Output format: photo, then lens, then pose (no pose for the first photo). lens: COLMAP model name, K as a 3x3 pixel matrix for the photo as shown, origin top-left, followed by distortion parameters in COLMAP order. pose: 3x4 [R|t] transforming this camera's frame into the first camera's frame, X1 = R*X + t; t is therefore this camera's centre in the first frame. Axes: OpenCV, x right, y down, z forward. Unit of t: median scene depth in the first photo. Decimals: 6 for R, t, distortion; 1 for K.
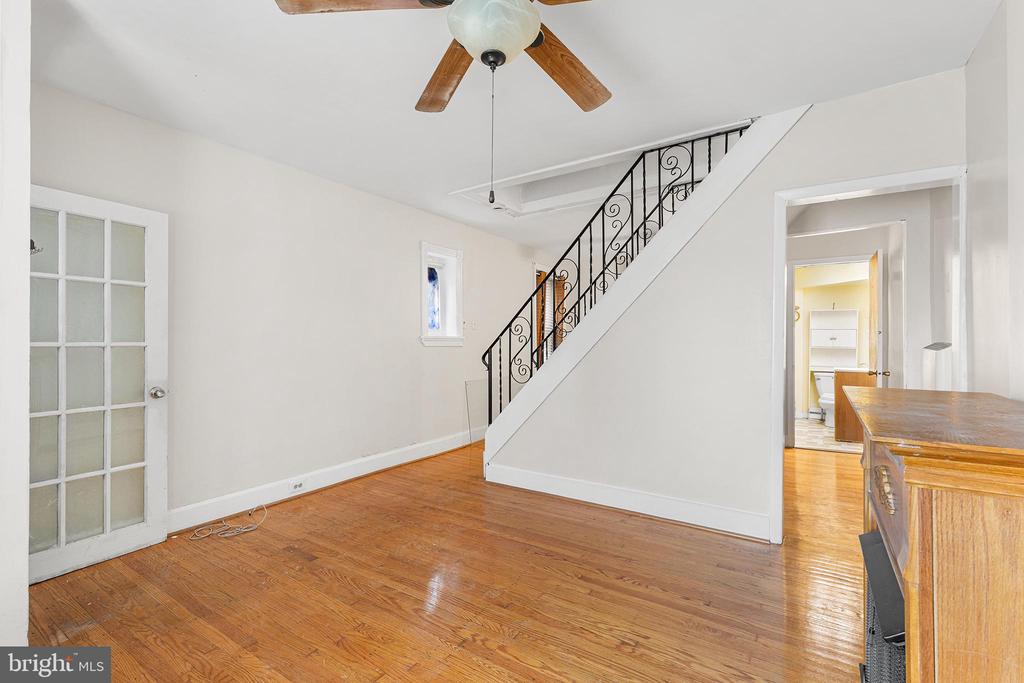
lens RADIAL K [[461.9, 0, 505.9], [0, 461.9, 338.8], [0, 0, 1]] dist [0.000288, -0.000149]
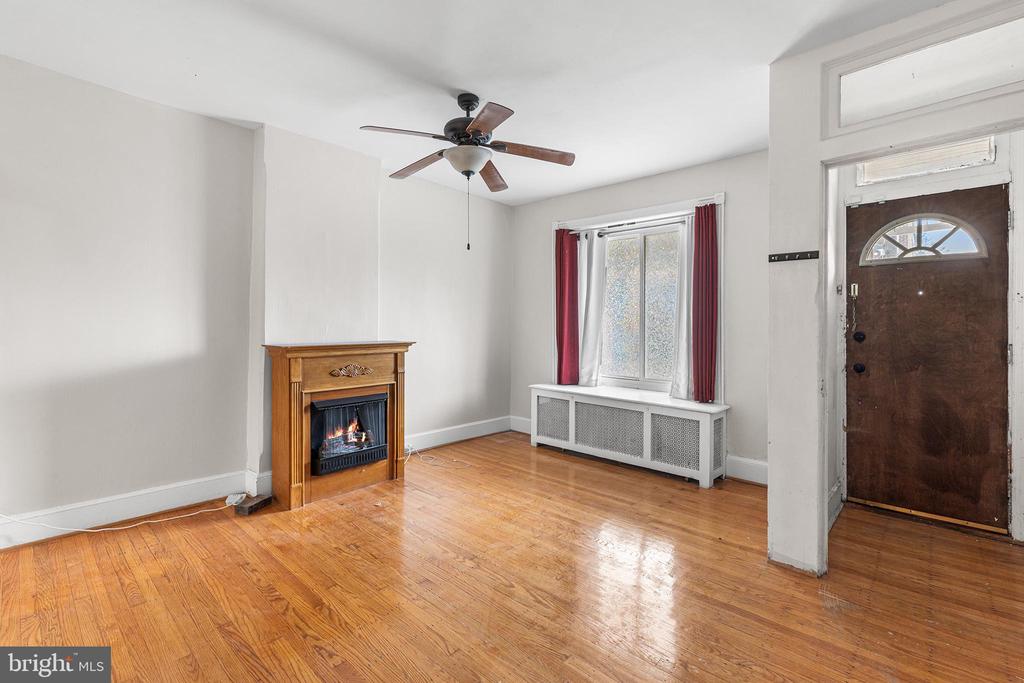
lens RADIAL K [[457.6, 0, 516.3], [0, 457.6, 326.7], [0, 0, 1]] dist [-0.000248, -0.000143]
pose [[-0.990517, -0.004570, 0.137314, -0.259740], [-0.004525, 0.999990, 0.000641, 0.009237], [-0.137316, 0.000013, -0.990527, 1.519328]]
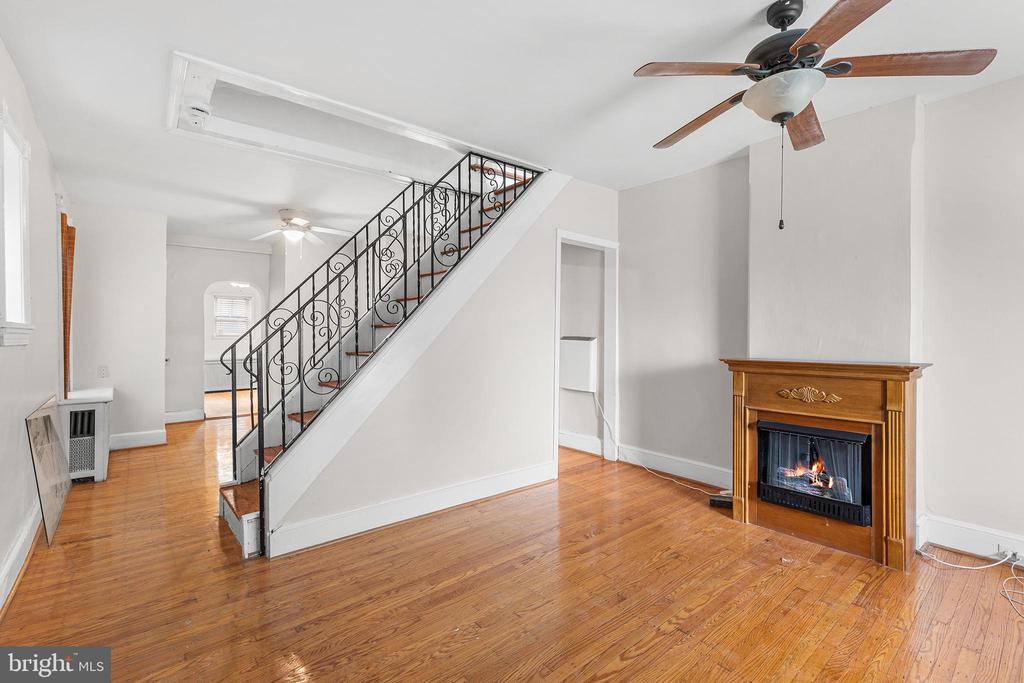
lens RADIAL K [[458.7, 0, 515.7], [0, 458.7, 348.3], [0, 0, 1]] dist [0.002707, -0.000152]
pose [[0.274249, -0.024286, 0.961352, -0.783486], [-0.005864, 0.999620, 0.026926, 0.004663], [-0.961641, -0.013022, 0.274002, 0.734249]]
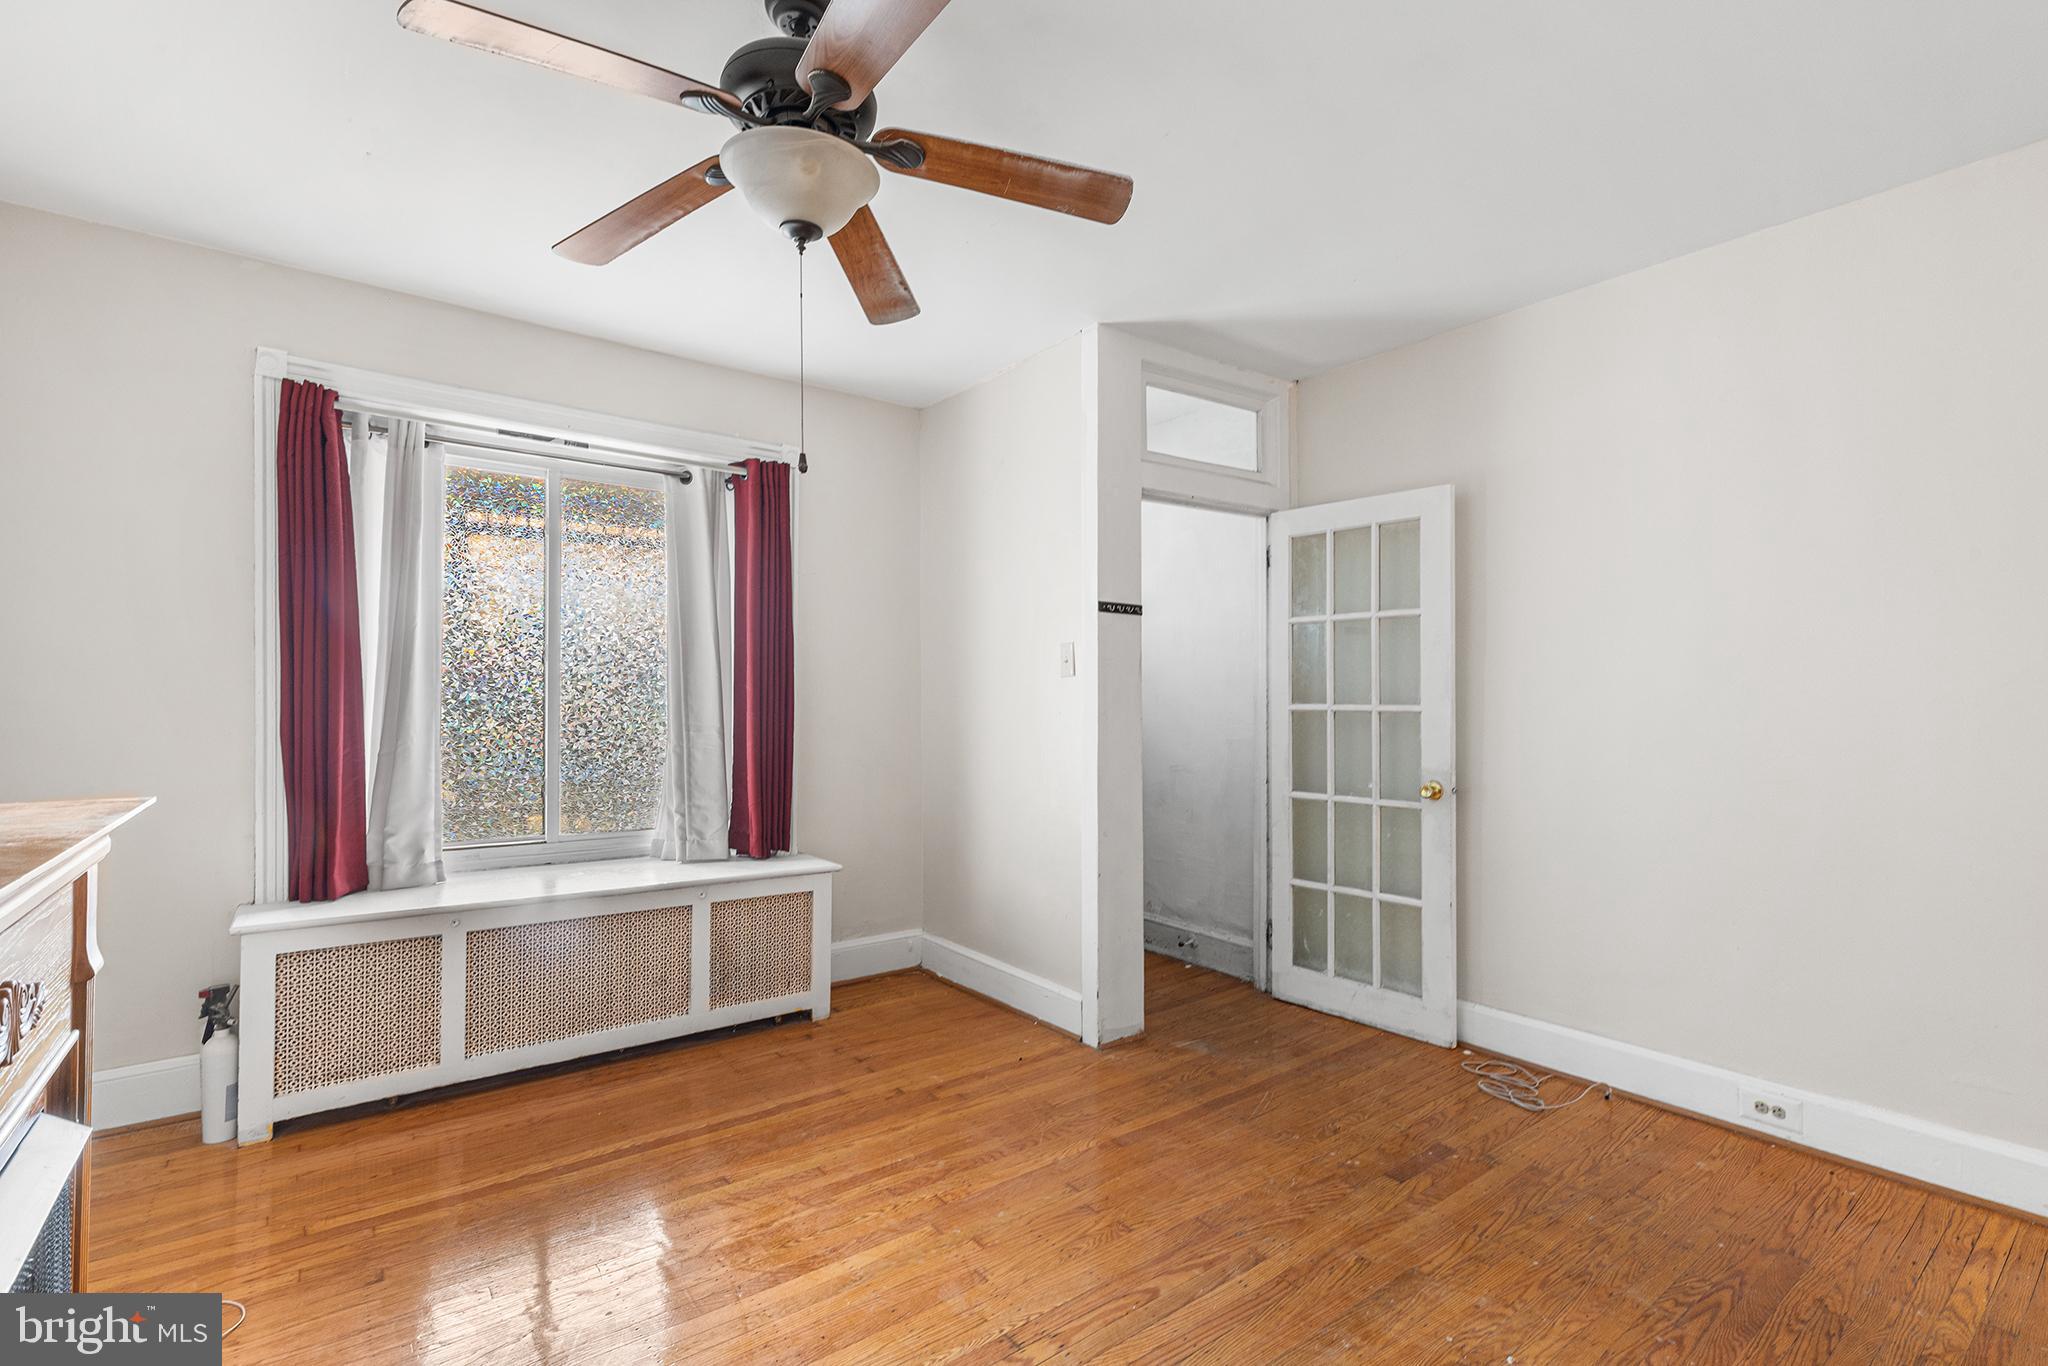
lens RADIAL K [[917.4, 0, 1031.5], [0, 917.4, 696.6], [0, 0, 1]] dist [0.002707, -0.000152]
pose [[-0.317600, -0.003170, -0.948219, 0.538035], [-0.000127, 0.999995, -0.003301, -0.000447], [0.948225, -0.000928, -0.317599, 0.892736]]
